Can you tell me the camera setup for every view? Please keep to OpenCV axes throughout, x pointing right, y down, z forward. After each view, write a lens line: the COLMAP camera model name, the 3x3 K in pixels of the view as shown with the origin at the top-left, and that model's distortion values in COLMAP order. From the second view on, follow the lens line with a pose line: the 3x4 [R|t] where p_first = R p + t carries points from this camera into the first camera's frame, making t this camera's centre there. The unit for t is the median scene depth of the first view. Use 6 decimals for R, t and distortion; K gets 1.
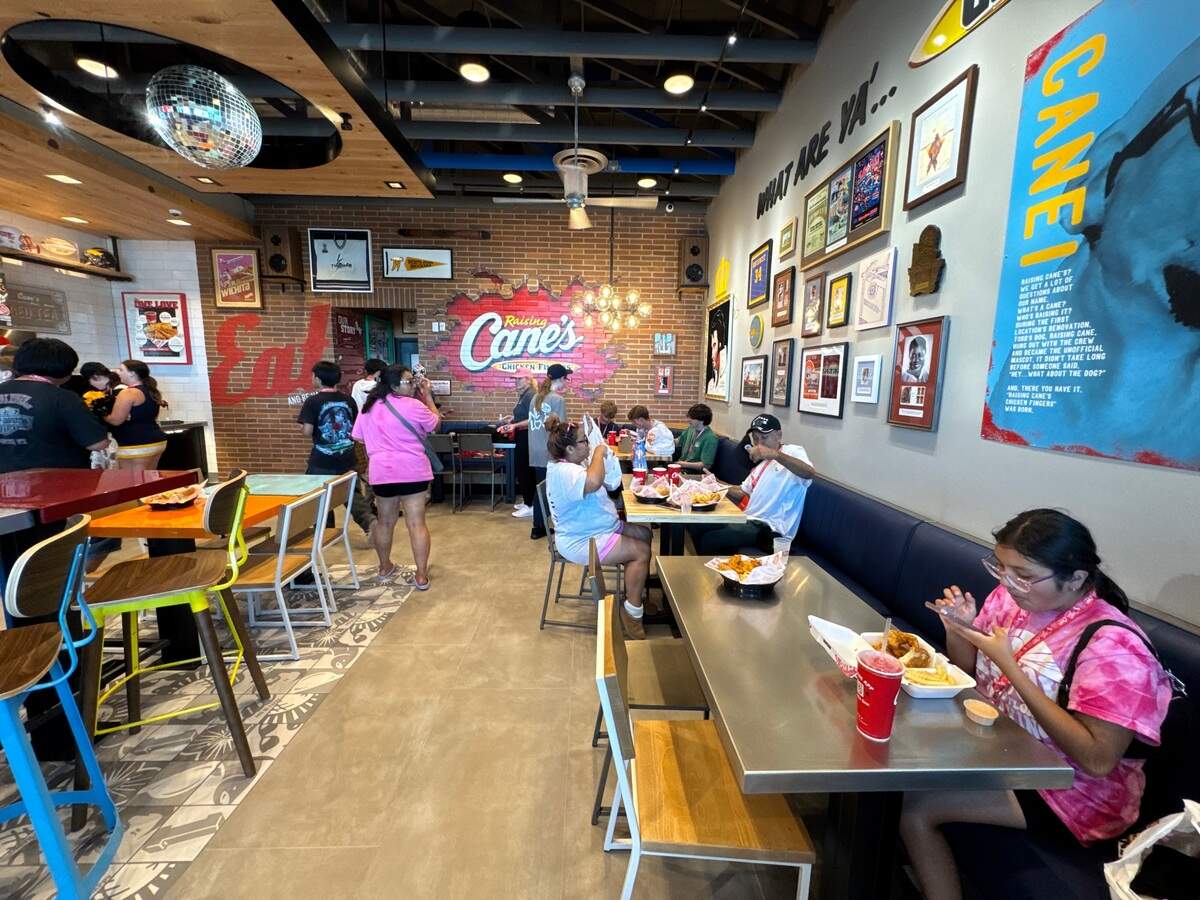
lens RADIAL K [[481.8, 0, 599.2], [0, 481.8, 450.1], [0, 0, 1]] dist [-0.000549, -0.000034]
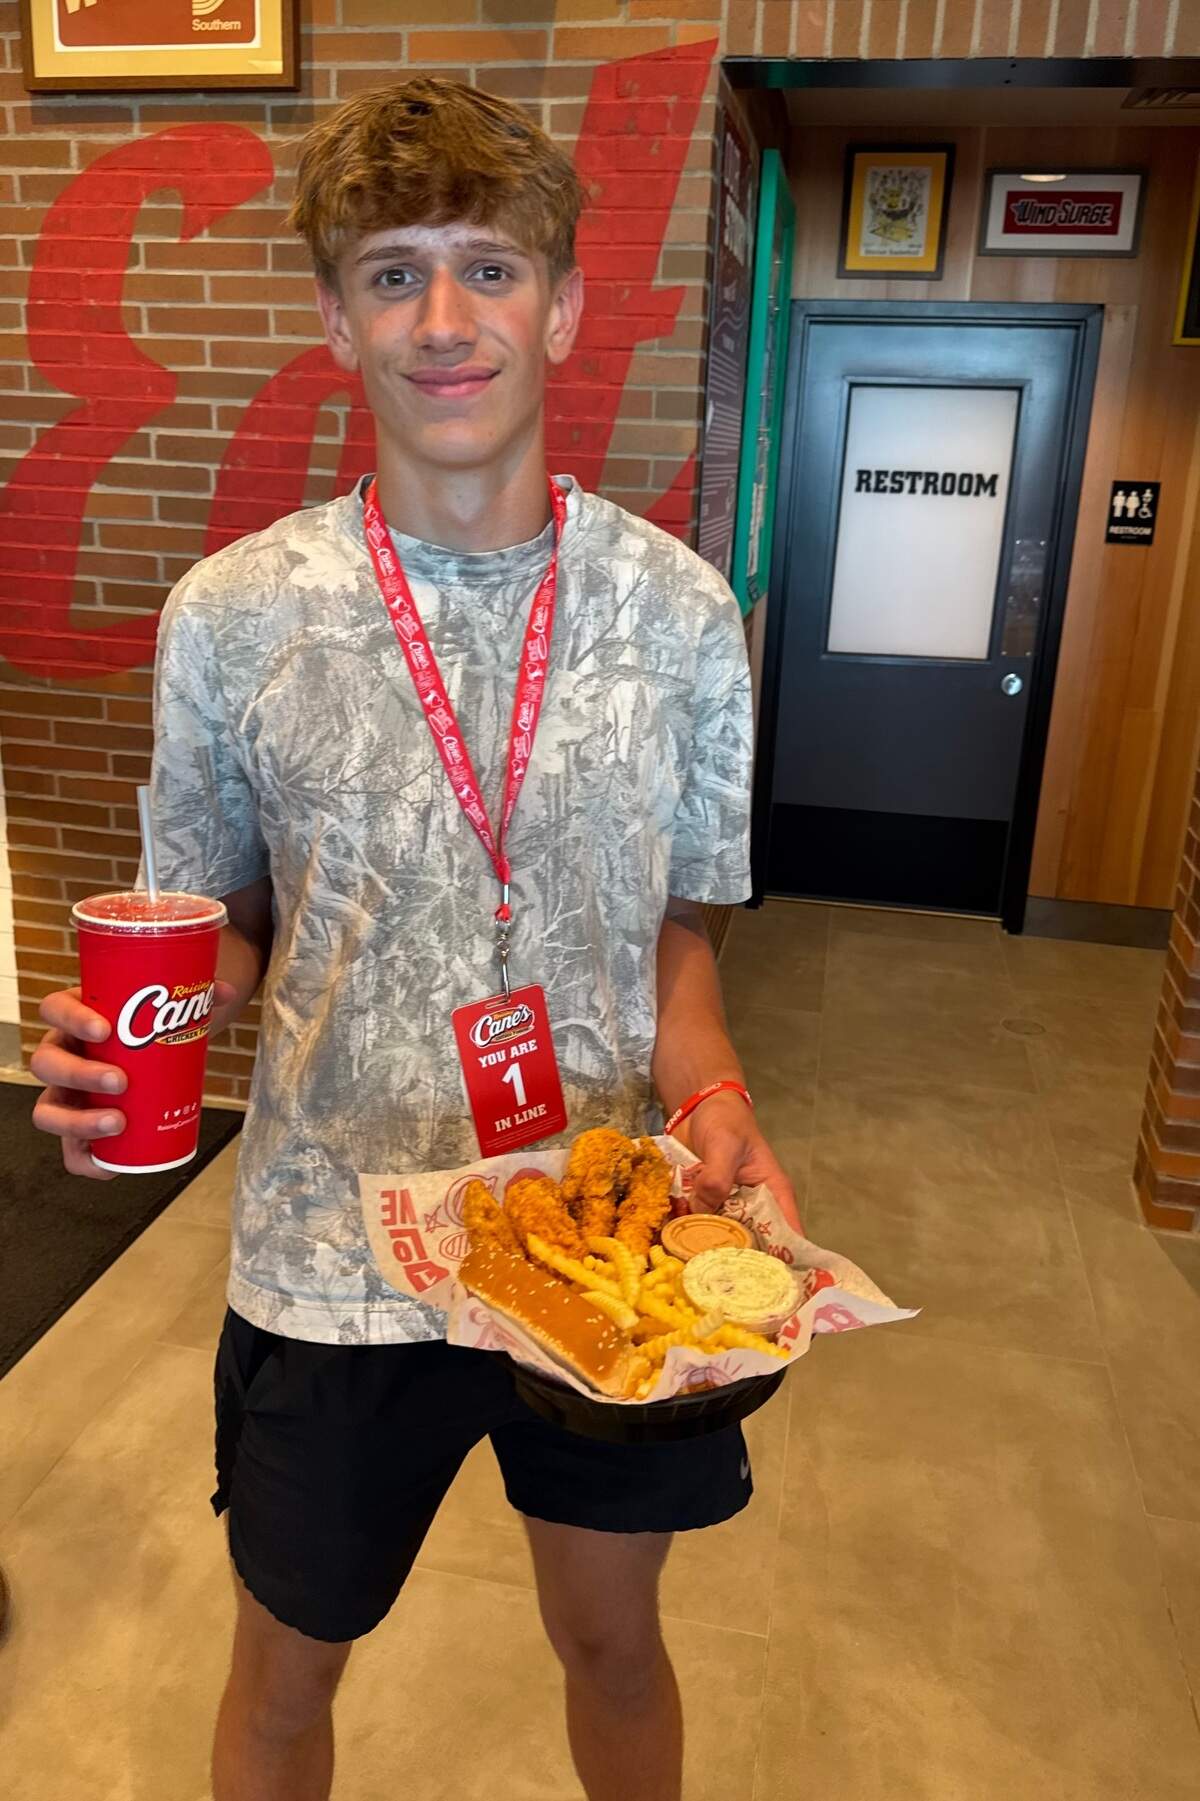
lens RADIAL K [[1463.0, 0, 598.4], [0, 1463.0, 899.7], [0, 0, 1]] dist [-0.002616, -0.000408]
pose [[0.971601, 0.093030, -0.217570, -0.466673], [-0.060818, 0.986763, 0.150331, -0.107381], [0.228676, -0.132829, 0.964398, 0.520259]]
